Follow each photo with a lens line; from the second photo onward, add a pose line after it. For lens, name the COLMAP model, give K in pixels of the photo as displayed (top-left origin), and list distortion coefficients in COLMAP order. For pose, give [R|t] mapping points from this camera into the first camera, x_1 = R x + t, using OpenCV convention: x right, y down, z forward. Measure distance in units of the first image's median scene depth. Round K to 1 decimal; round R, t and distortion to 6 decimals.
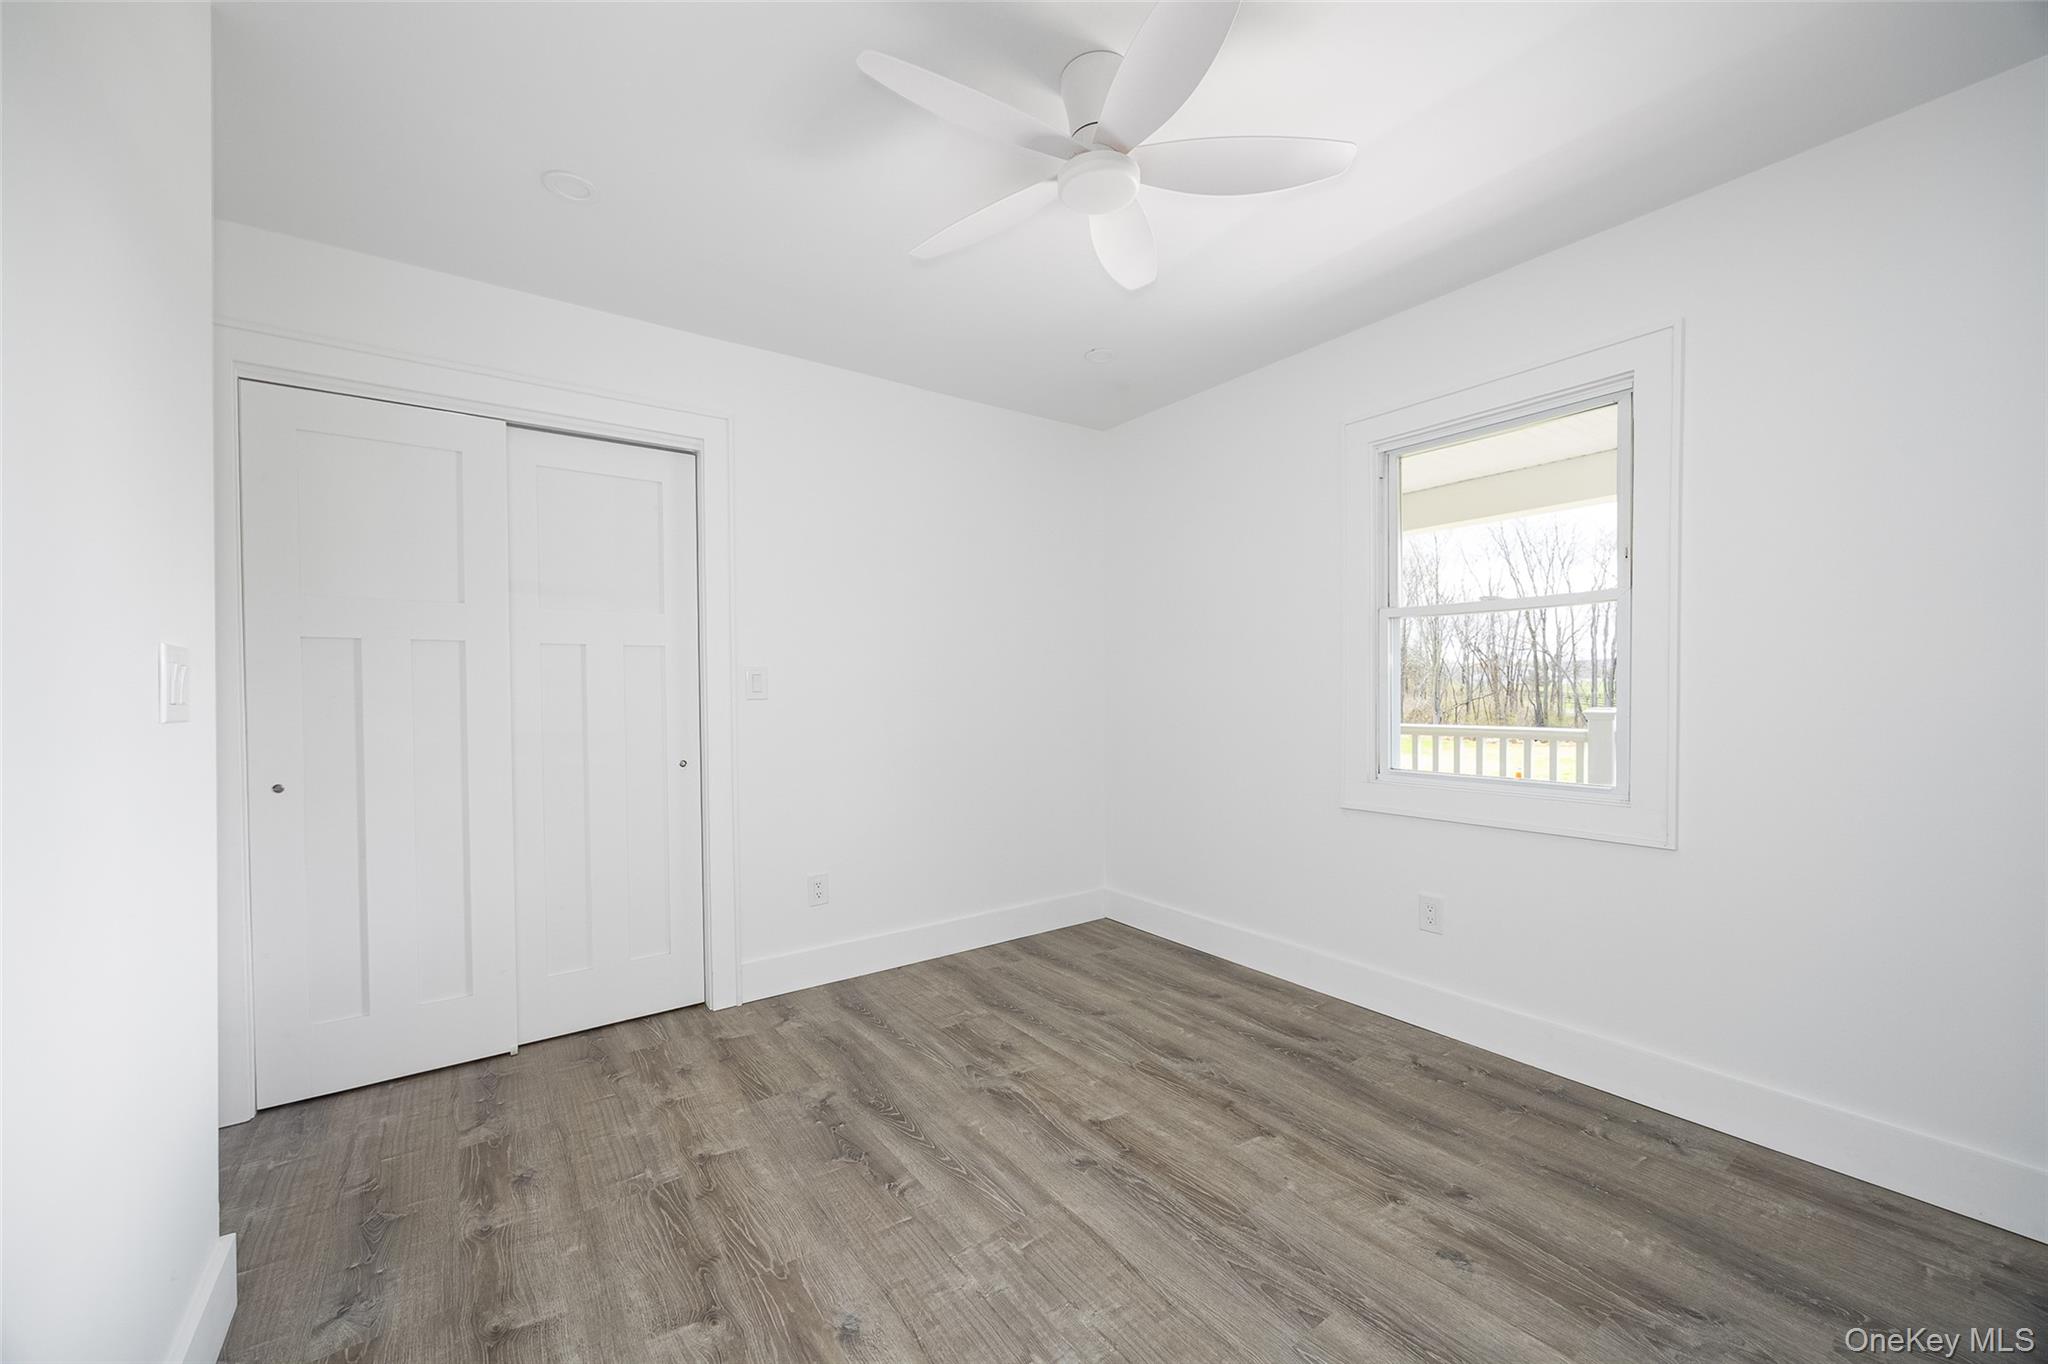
lens RADIAL K [[795.0, 0, 1010.4], [0, 795.0, 666.3], [0, 0, 1]] dist [-0.003635, 0.000489]
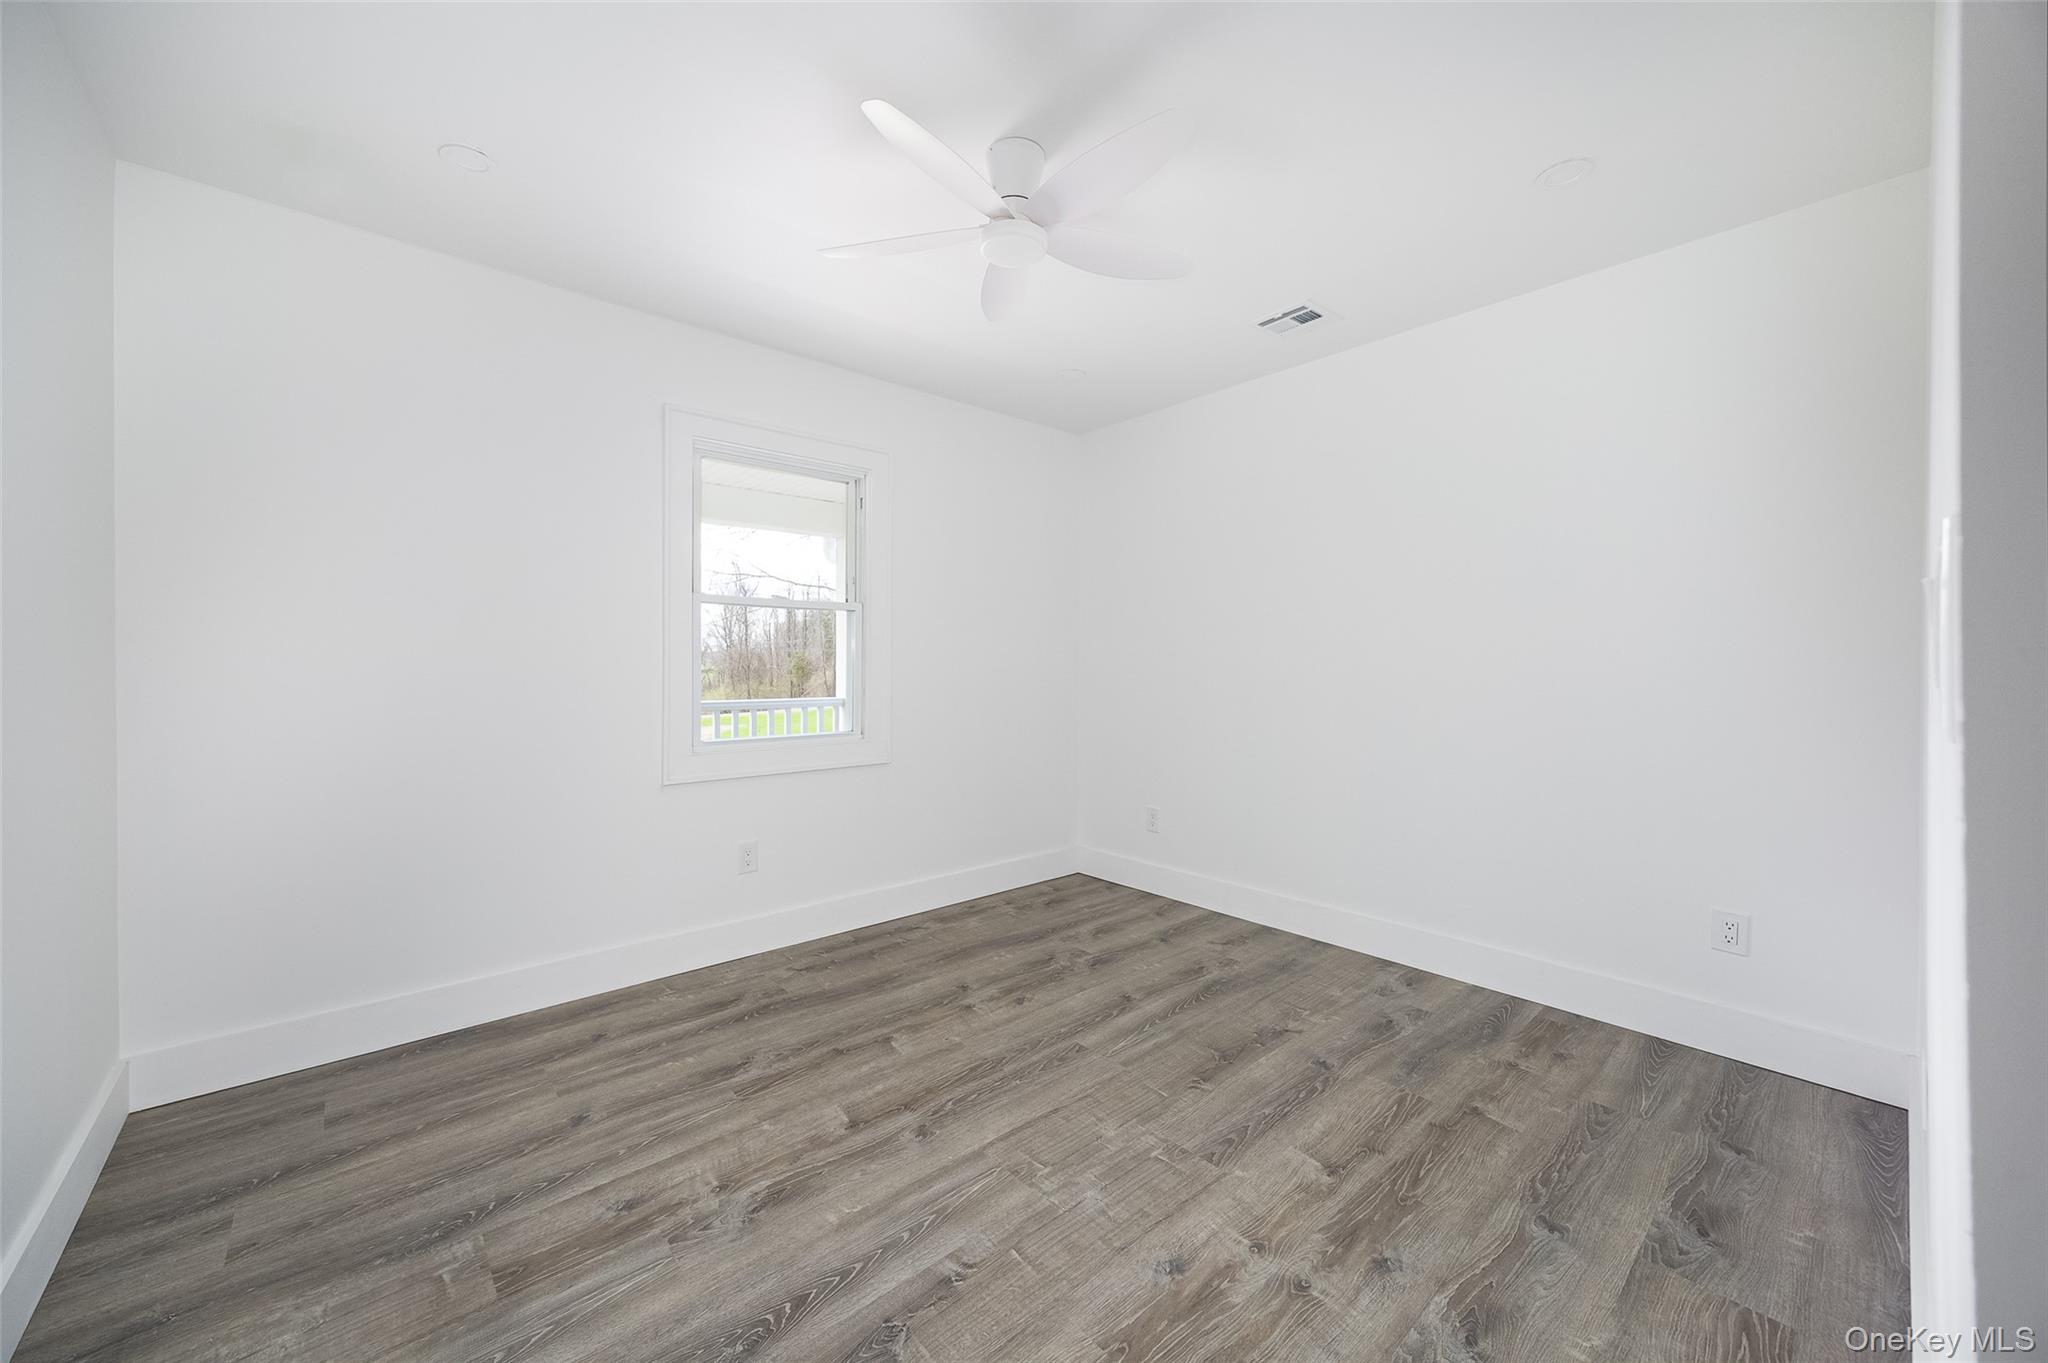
lens RADIAL K [[795.0, 0, 1006.2], [0, 795.0, 674.3], [0, 0, 1]] dist [-0.003635, 0.000489]
pose [[-0.124026, -0.001323, 0.992278, -0.841035], [-0.025263, 0.999679, -0.001825, 0.037015], [-0.991957, -0.025294, -0.124019, 0.940698]]
